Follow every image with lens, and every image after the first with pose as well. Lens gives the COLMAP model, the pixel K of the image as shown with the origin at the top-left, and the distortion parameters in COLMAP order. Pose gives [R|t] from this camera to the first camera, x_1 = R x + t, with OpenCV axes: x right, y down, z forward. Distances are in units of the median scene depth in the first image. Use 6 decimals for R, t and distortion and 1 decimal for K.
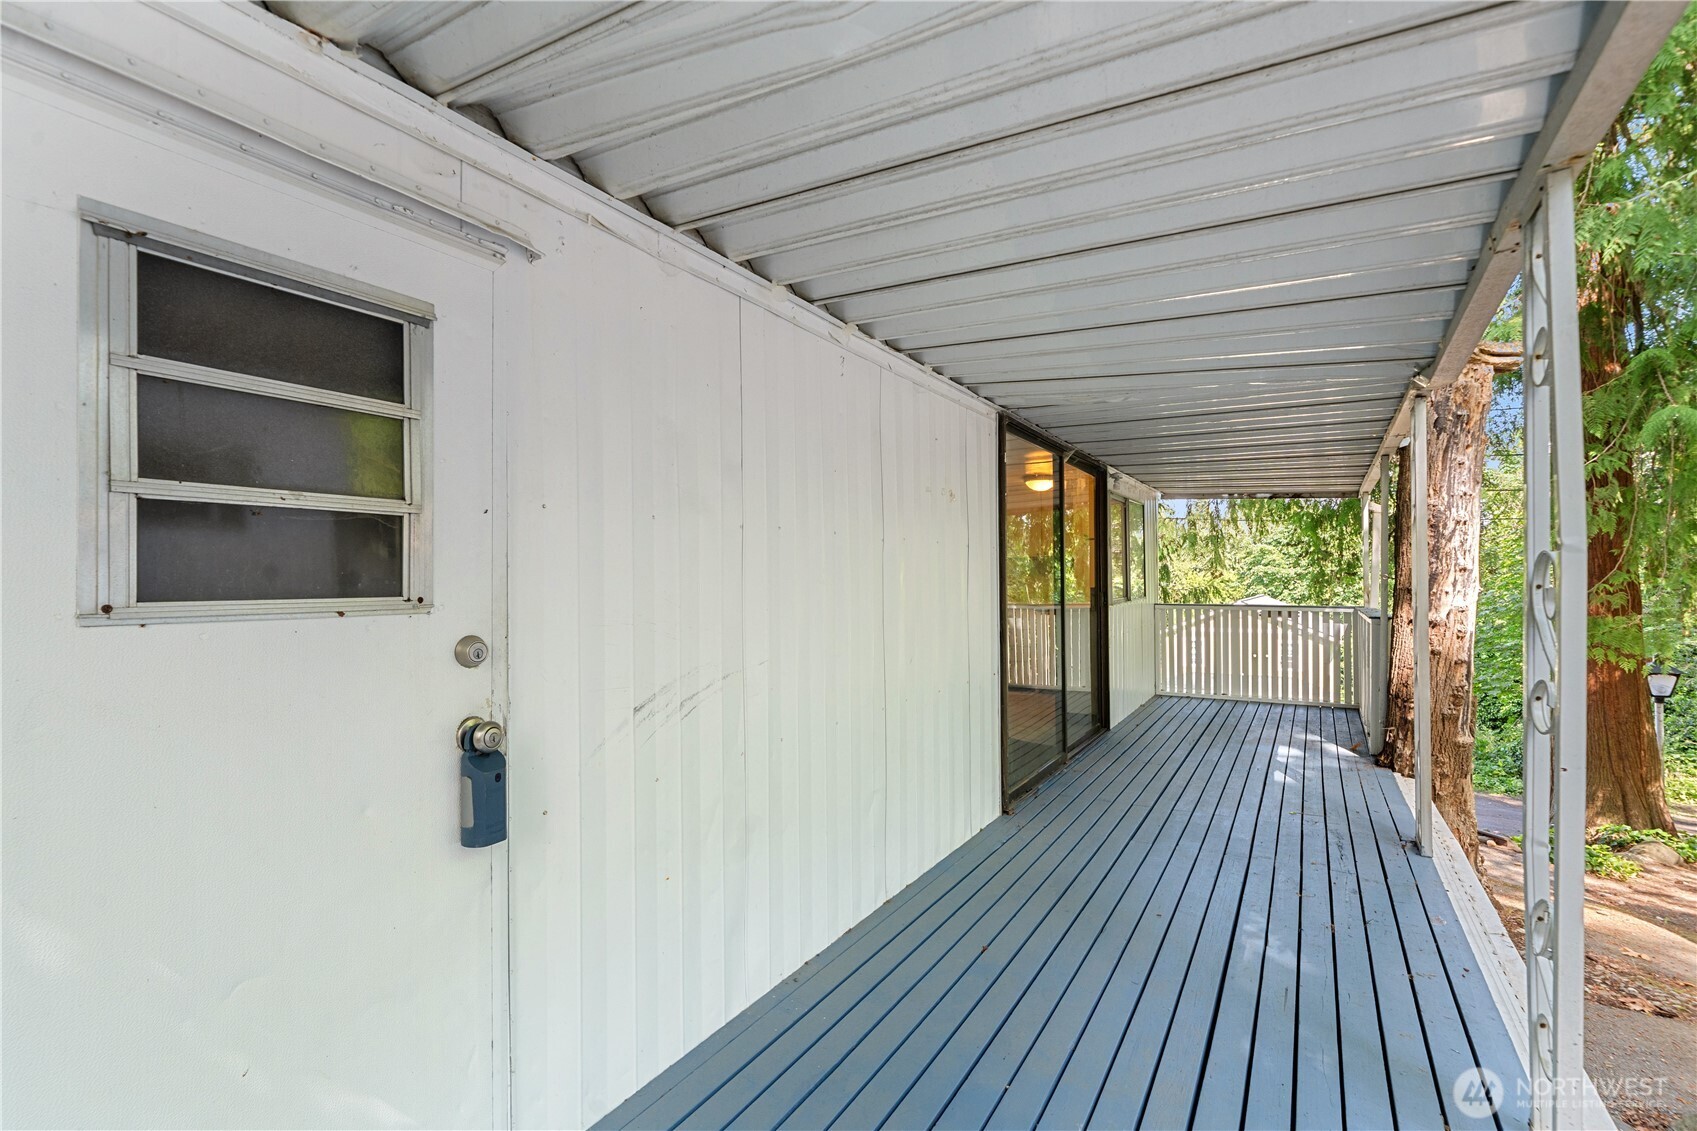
lens RADIAL K [[811.8, 0, 848.5], [0, 811.8, 565.5], [0, 0, 1]] dist [0.001251, 0.000175]
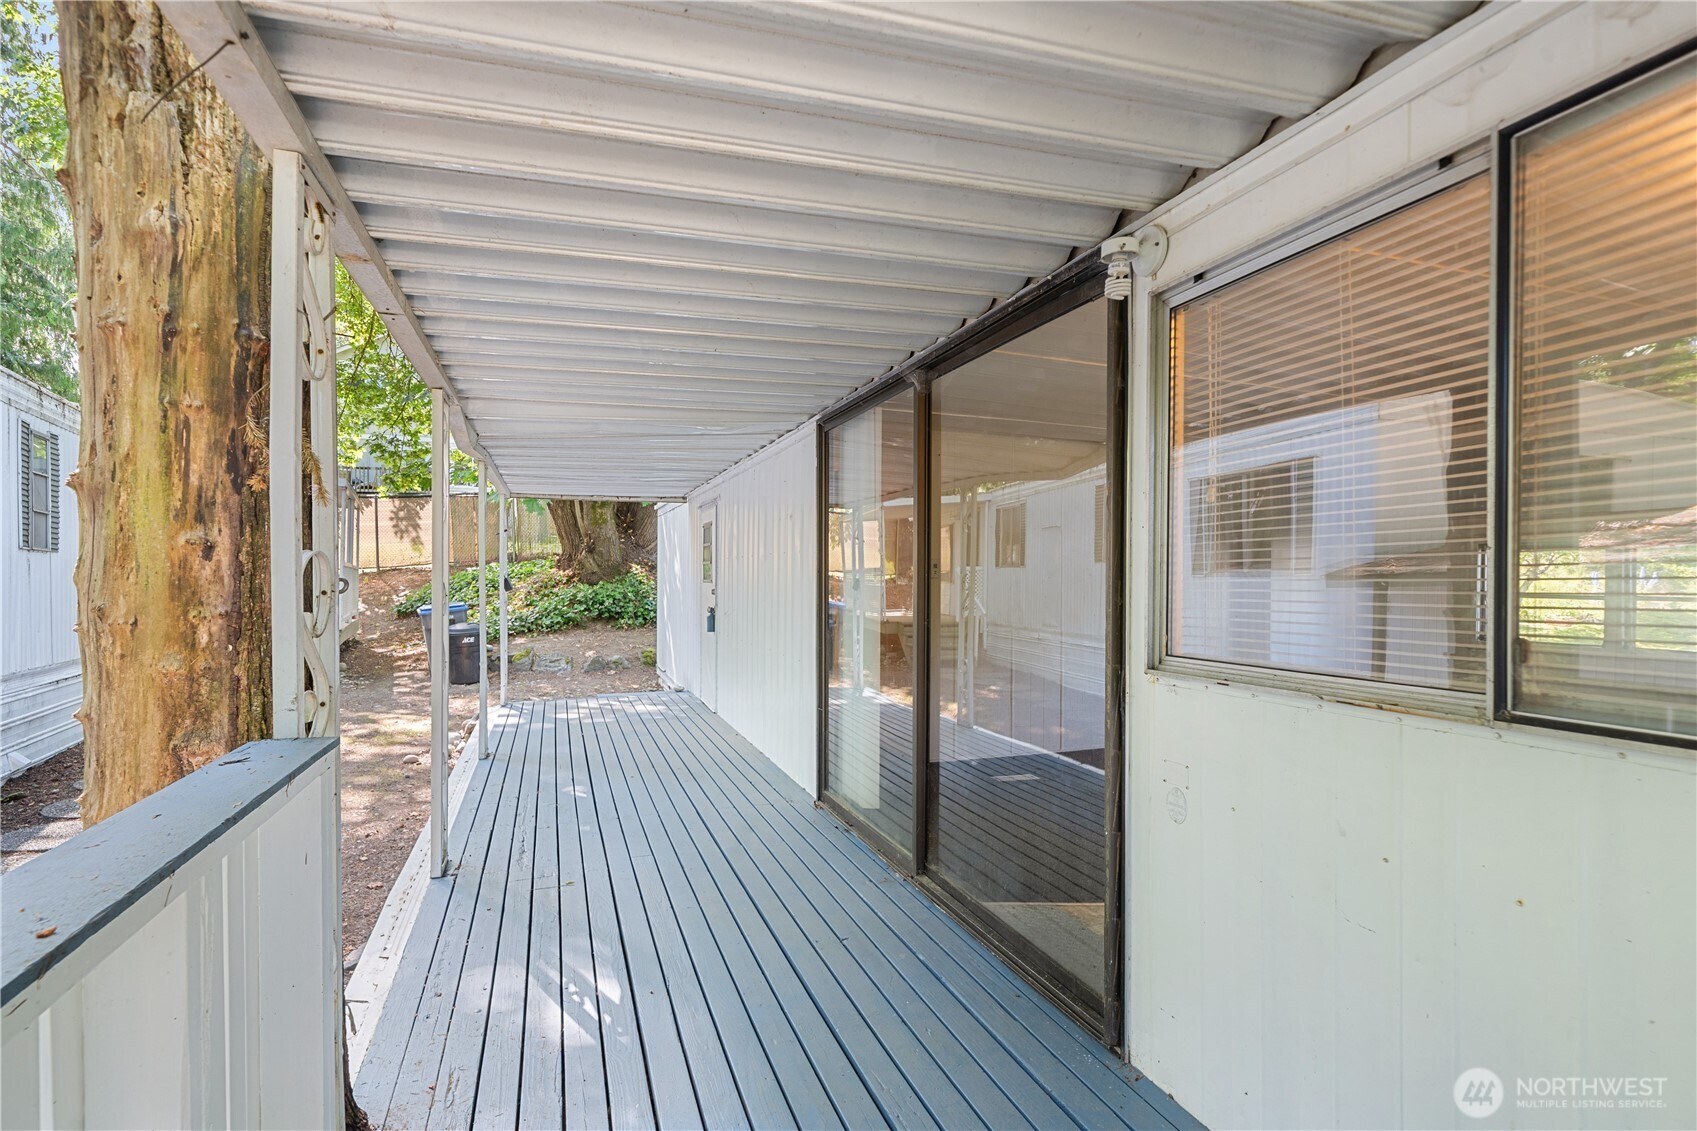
lens RADIAL K [[811.8, 0, 848.5], [0, 811.8, 565.5], [0, 0, 1]] dist [0.001251, 0.000175]
pose [[-0.646904, -0.006951, -0.762540, 1.046455], [0.008828, 0.999823, -0.016603, 0.015493], [0.762520, -0.017472, -0.646728, 1.845309]]
